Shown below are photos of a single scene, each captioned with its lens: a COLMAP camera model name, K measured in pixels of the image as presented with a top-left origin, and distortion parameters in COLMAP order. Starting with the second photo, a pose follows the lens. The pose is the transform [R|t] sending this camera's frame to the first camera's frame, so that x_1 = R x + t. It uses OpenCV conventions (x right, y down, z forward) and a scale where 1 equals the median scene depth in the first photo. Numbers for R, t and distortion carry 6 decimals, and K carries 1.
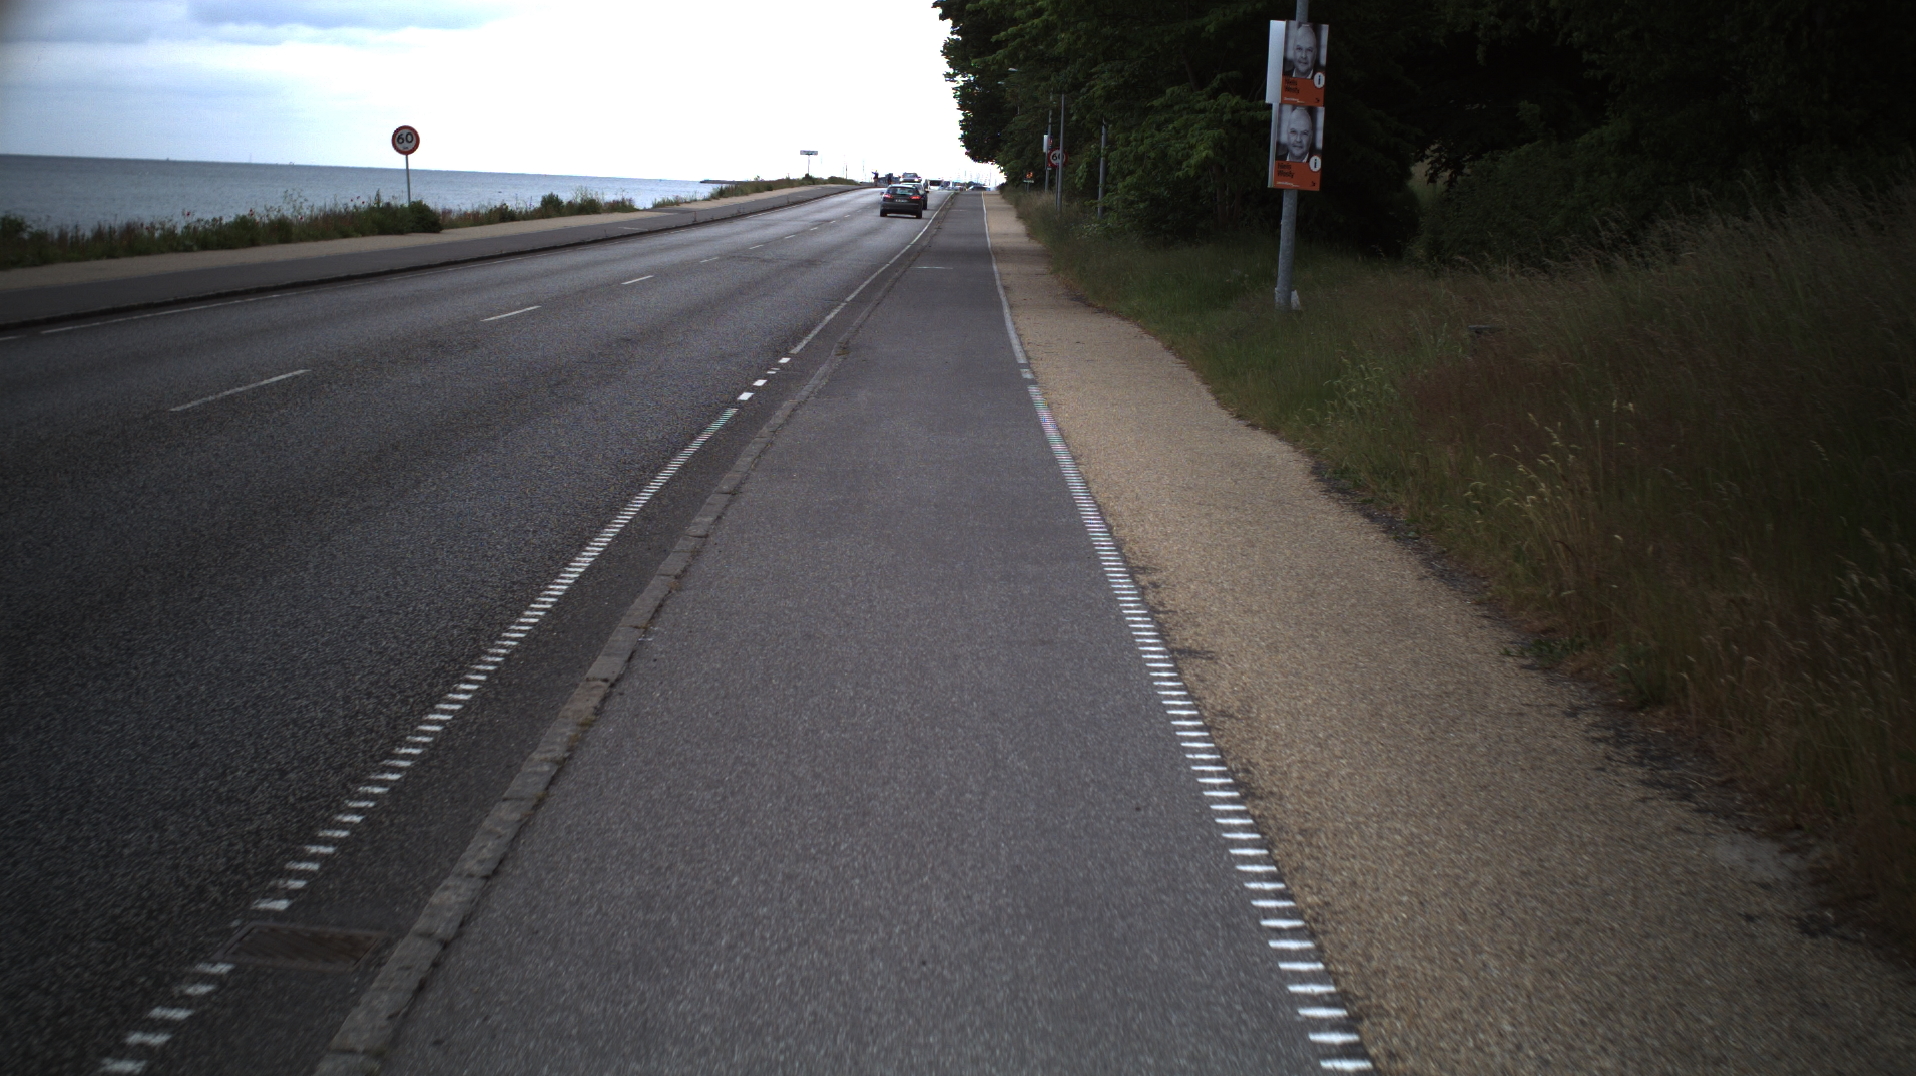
lens RADIAL K [[6615.2, 0, 963.1], [0, 6615.2, 543.6], [0, 0, 1]] dist [-0.878981, 0.000000]
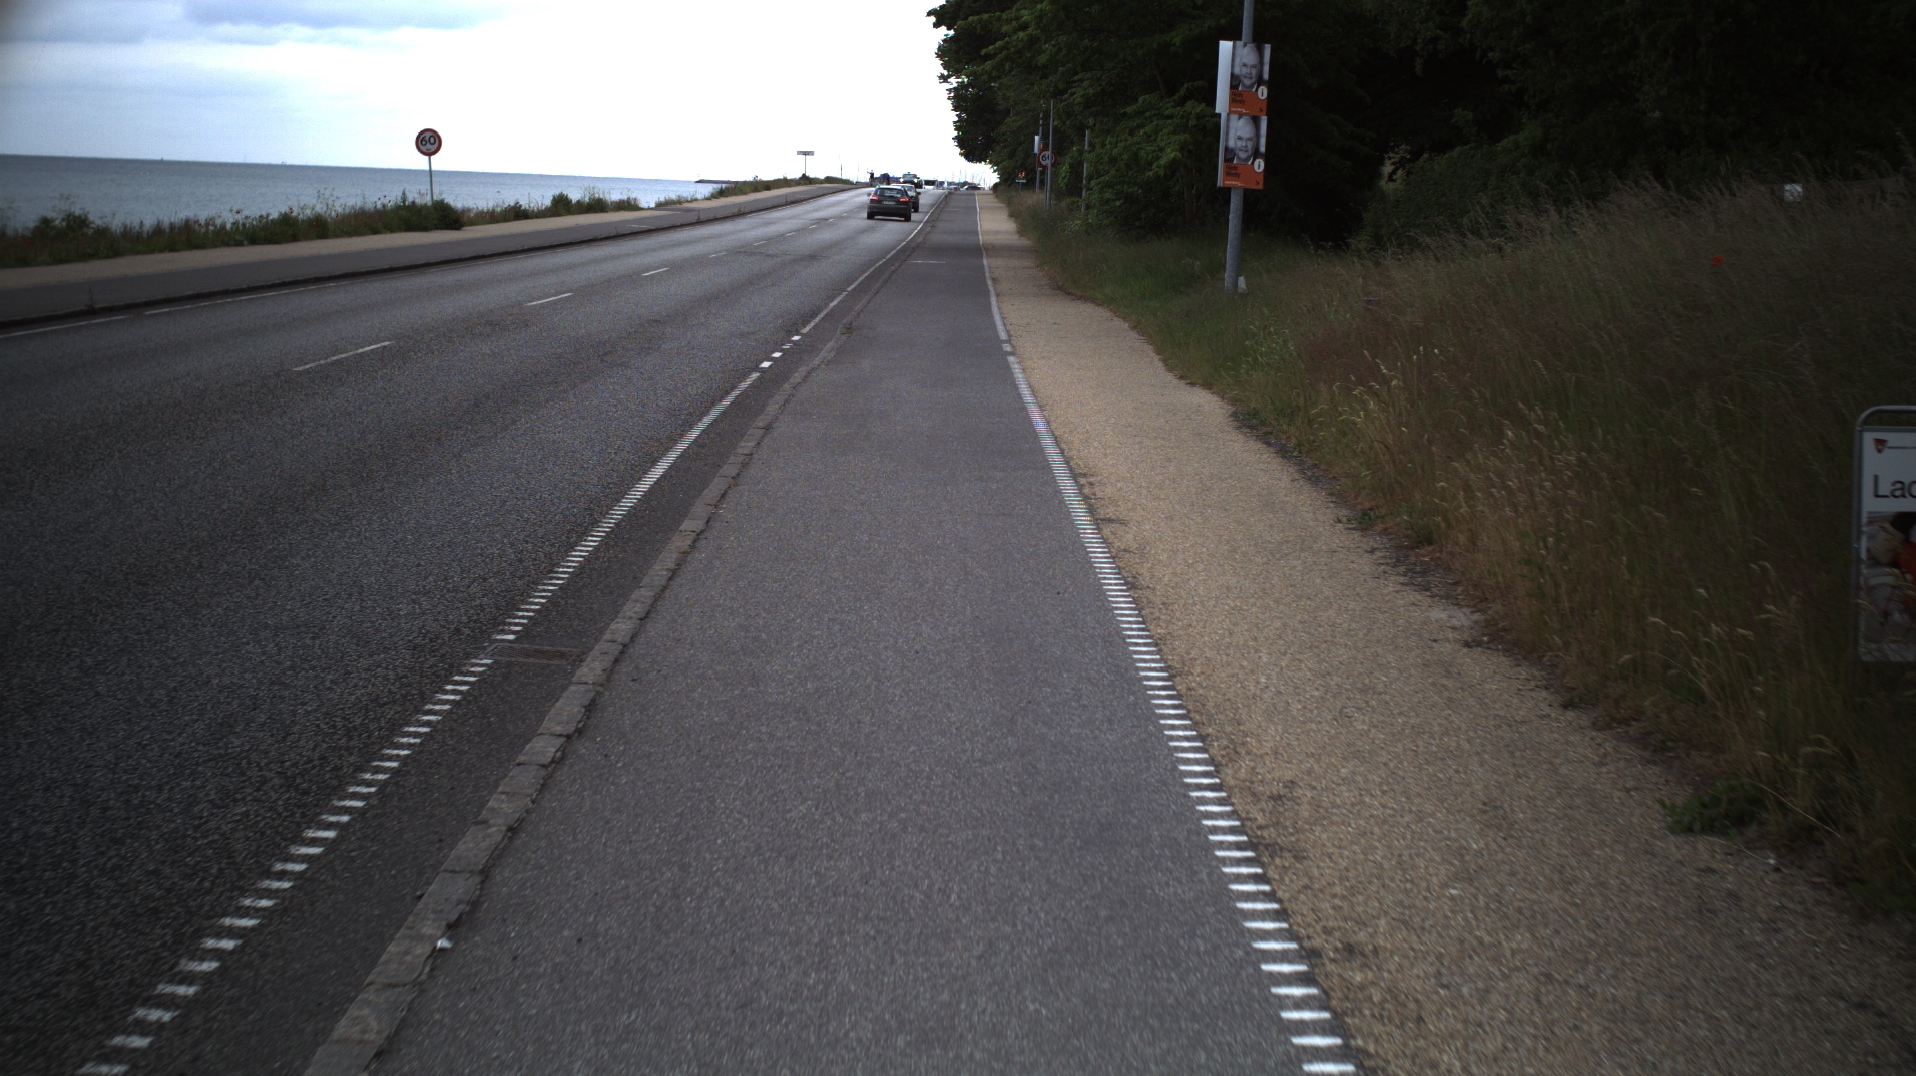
lens RADIAL K [[6915.4, 0, 960.3], [0, 6915.4, 533.8], [0, 0, 1]] dist [-0.975890, 0.000000]
pose [[1.000000, -0.000105, 0.000041, 0.000993], [0.000105, 0.999993, -0.003769, 0.008351], [-0.000041, 0.003769, 0.999993, -0.151924]]
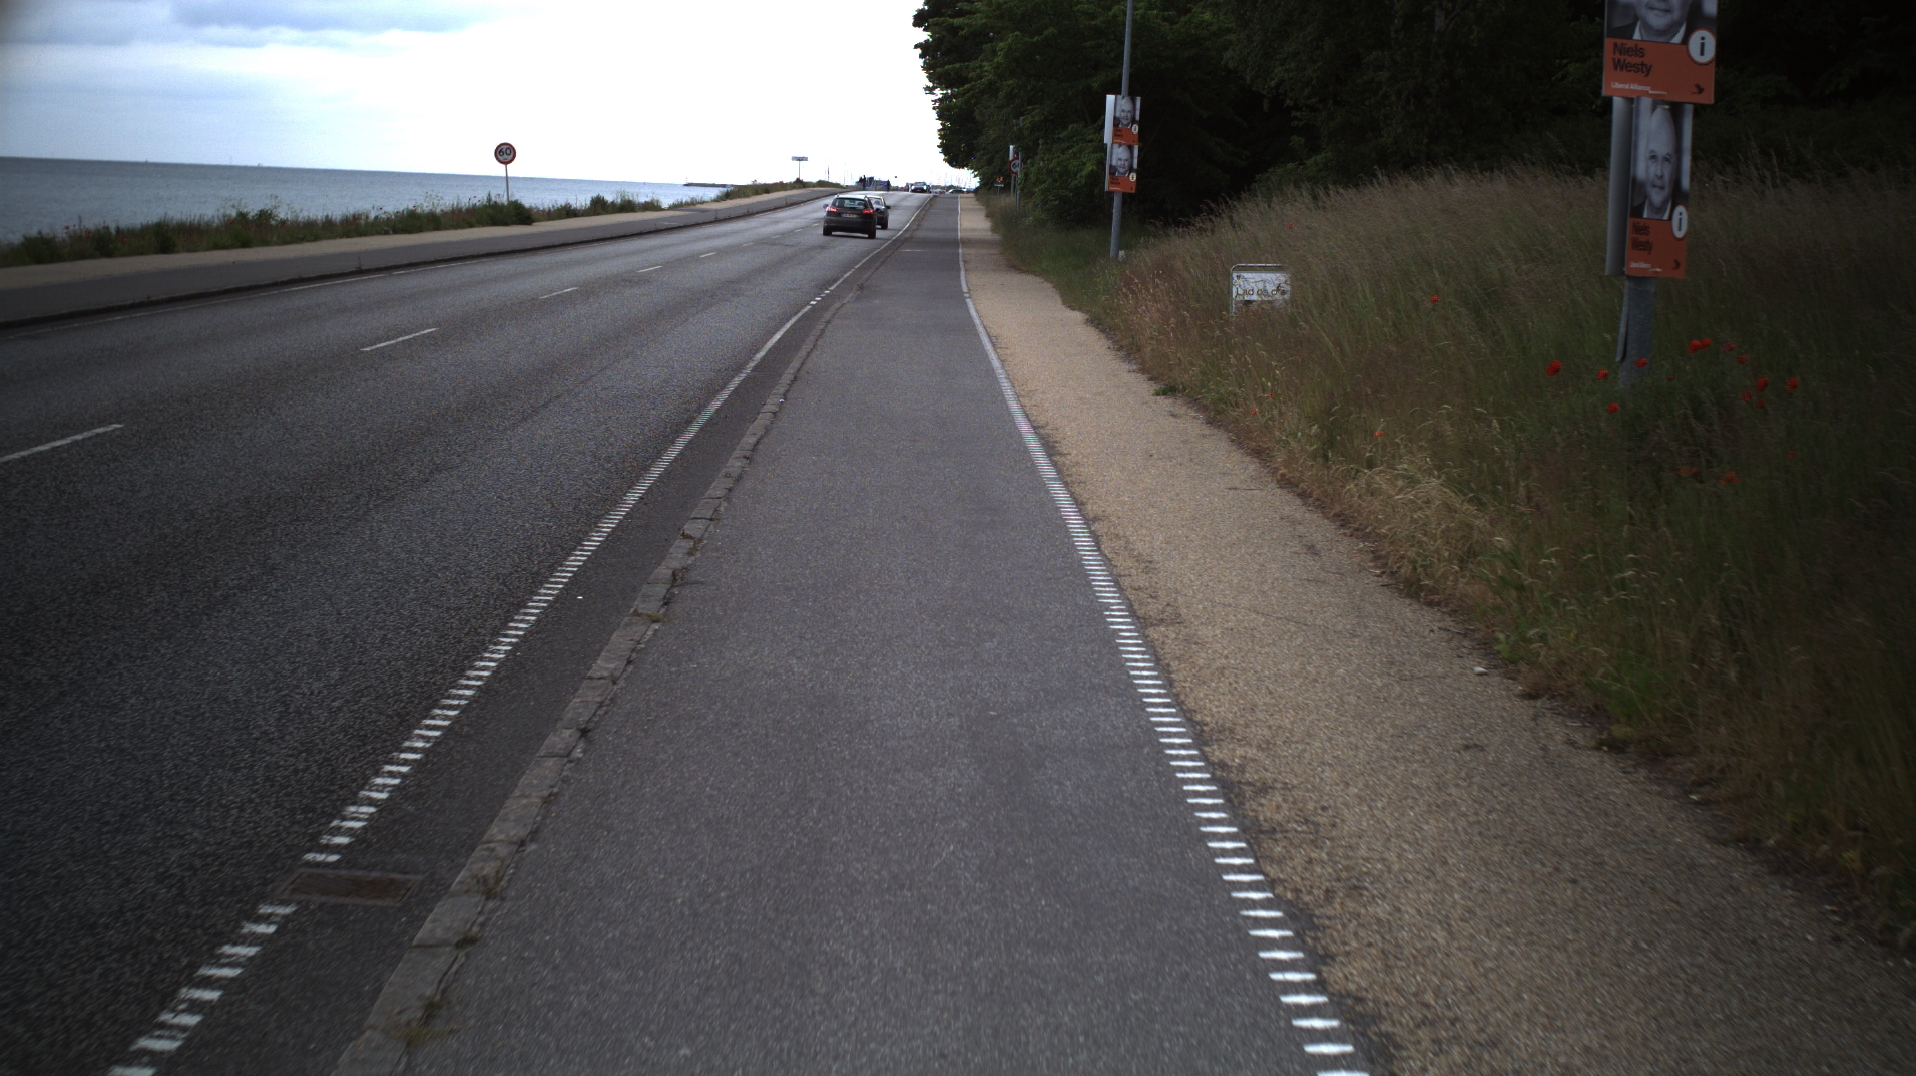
lens RADIAL K [[7995.4, 0, 955.0], [0, 7995.4, 534.8], [0, 0, 1]] dist [-1.234860, 0.000000]
pose [[0.999999, 0.001240, 0.000570, 0.003860], [-0.001233, 0.999941, -0.010830, 0.045383], [-0.000584, 0.010829, 0.999941, -0.839816]]
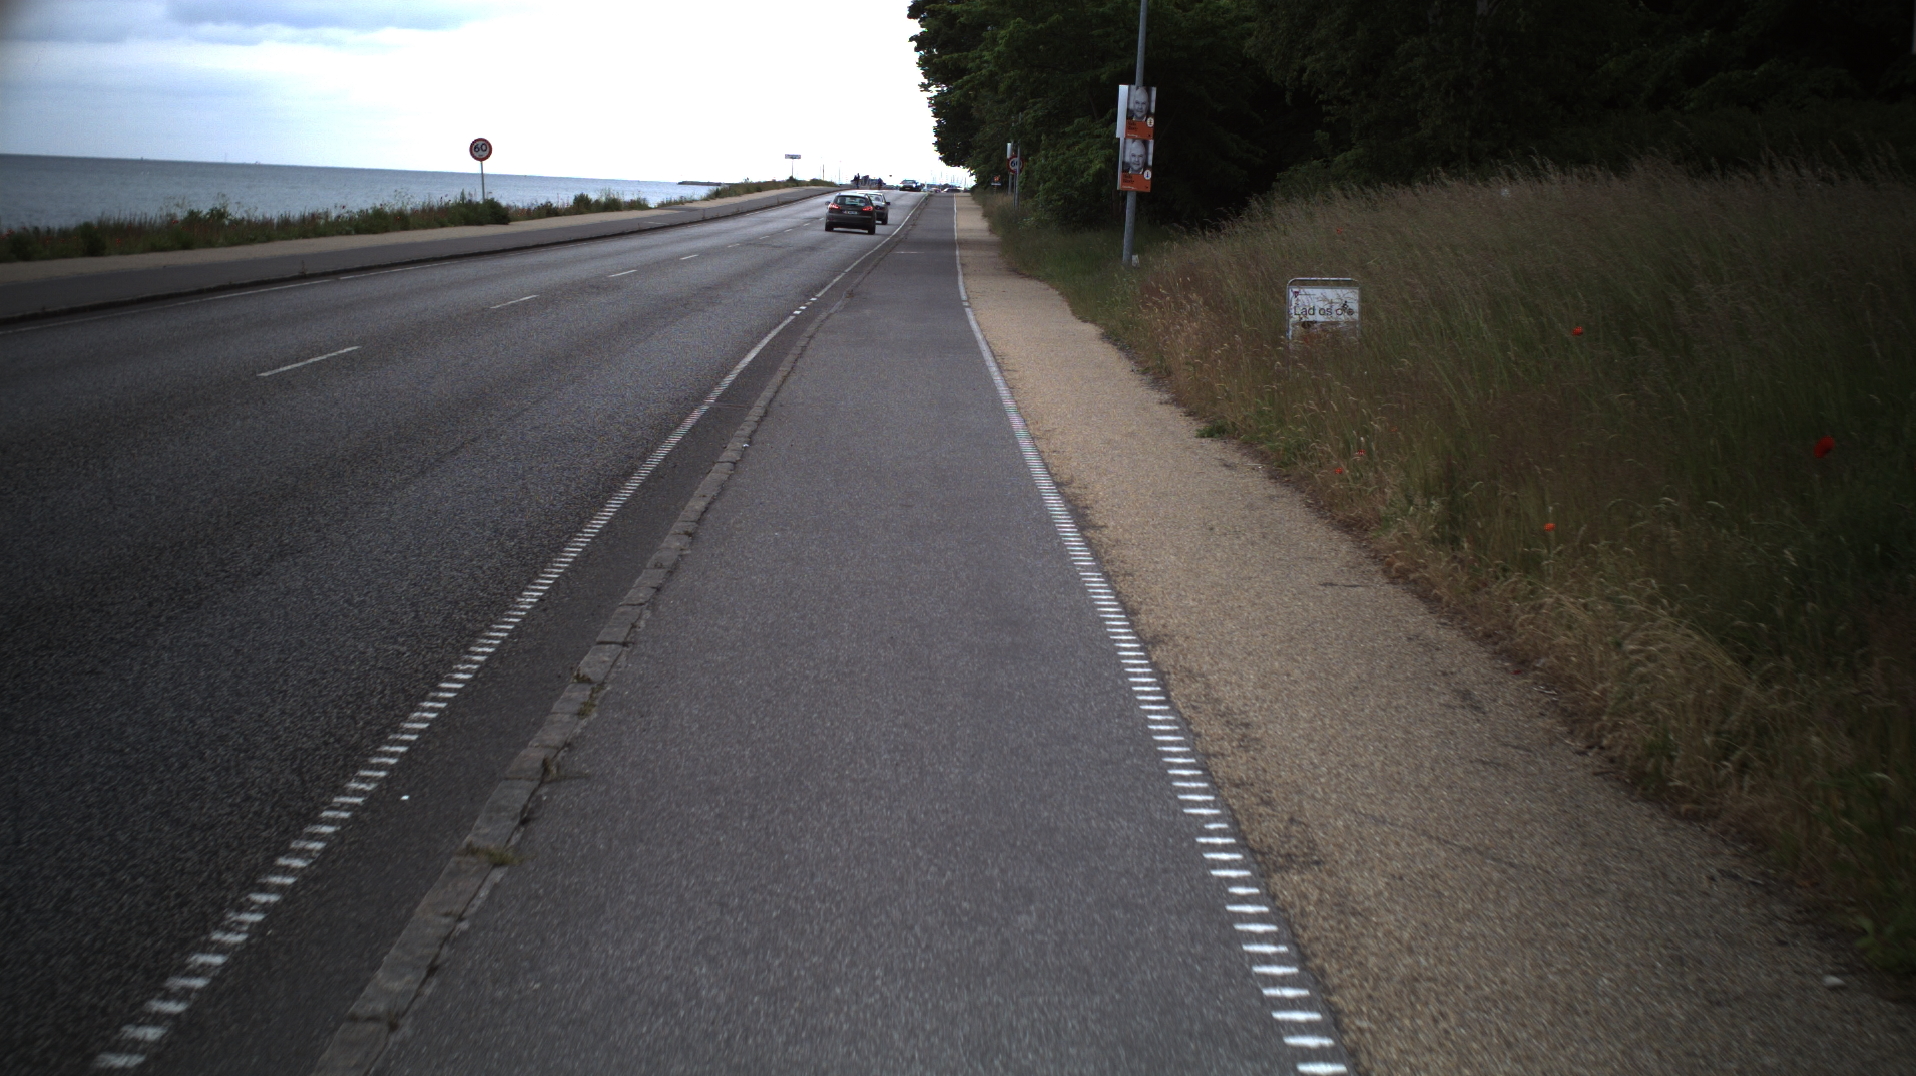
lens RADIAL K [[7995.4, 0, 952.6], [0, 7995.4, 536.5], [0, 0, 1]] dist [-1.234860, 0.000000]
pose [[0.999994, 0.003435, 0.001005, 0.003336], [-0.003424, 0.999939, -0.010480, 0.038050], [-0.001041, 0.010477, 0.999945, -0.703315]]
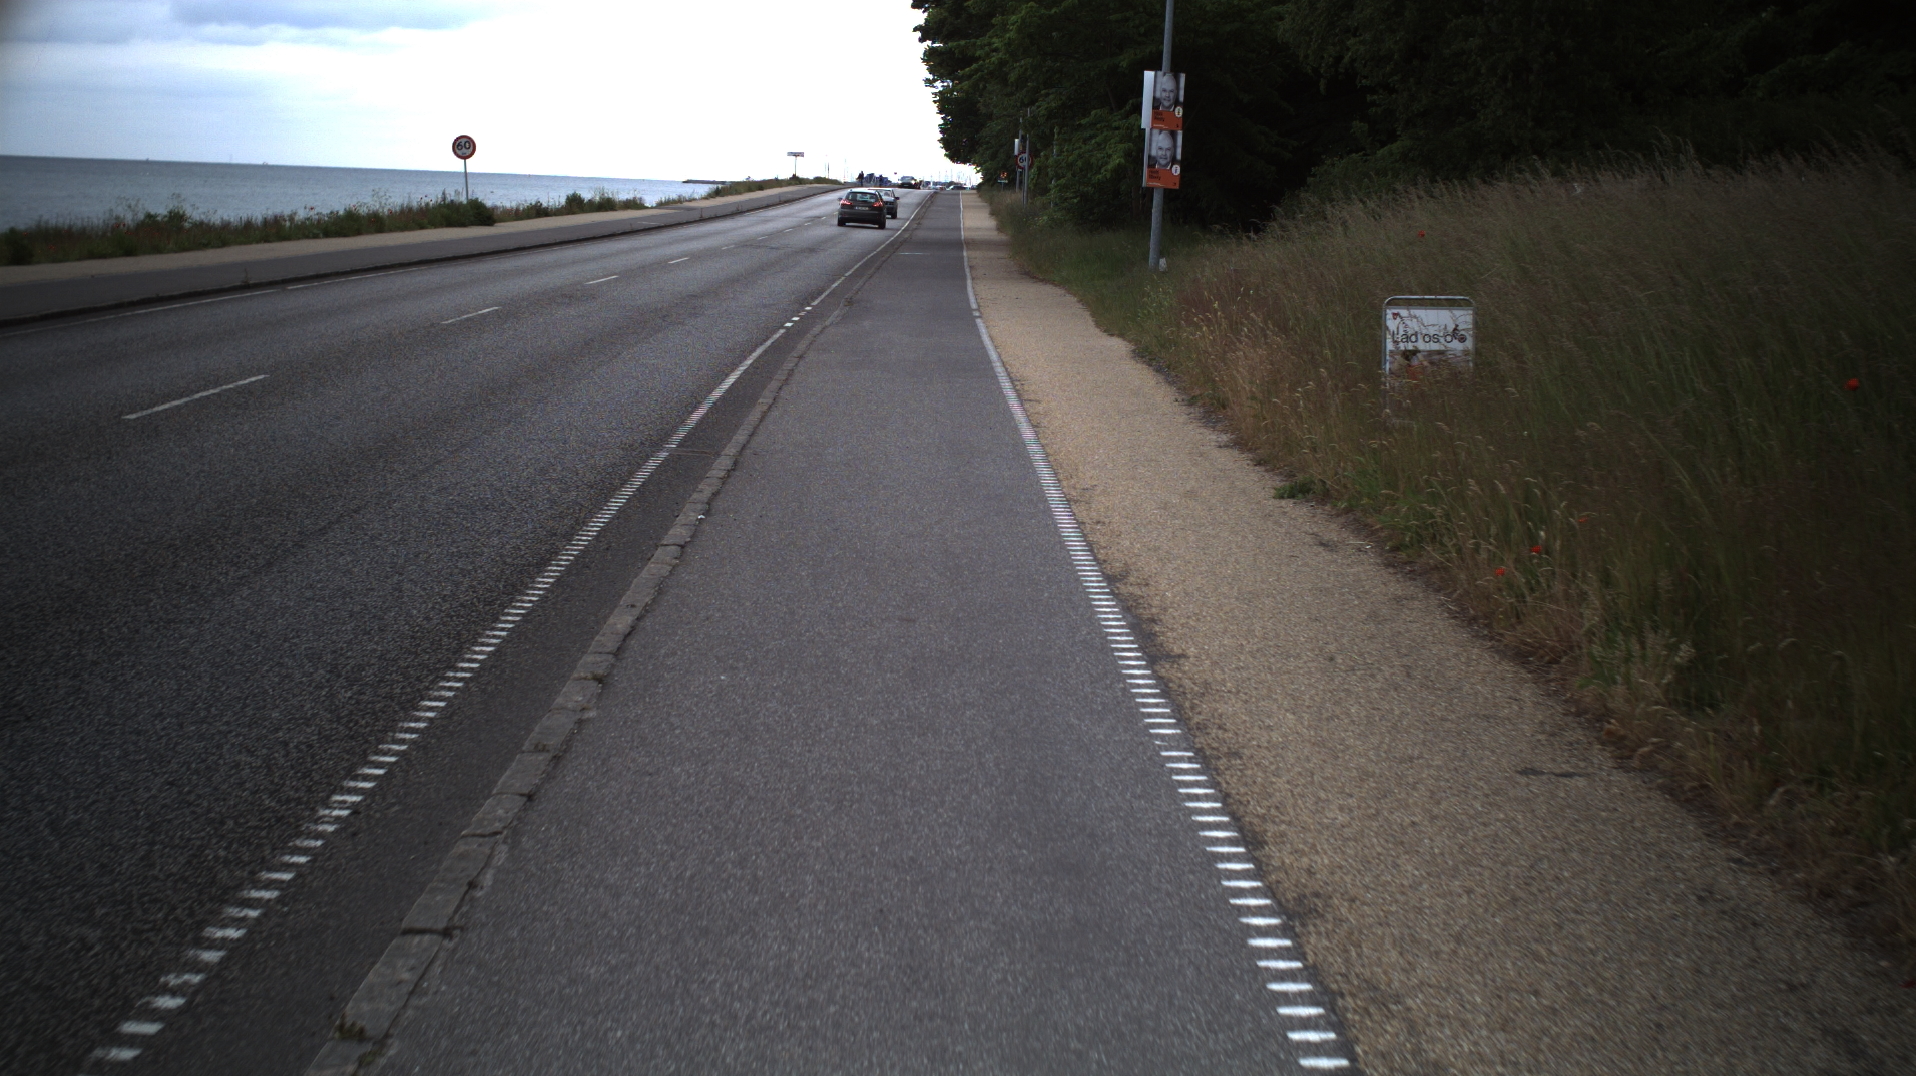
lens RADIAL K [[7595.6, 0, 955.9], [0, 7595.6, 543.1], [0, 0, 1]] dist [-1.099701, 0.000000]
pose [[0.999999, -0.000896, 0.000767, 0.002755], [0.000902, 0.999975, -0.006964, 0.027061], [-0.000760, 0.006964, 0.999975, -0.500978]]
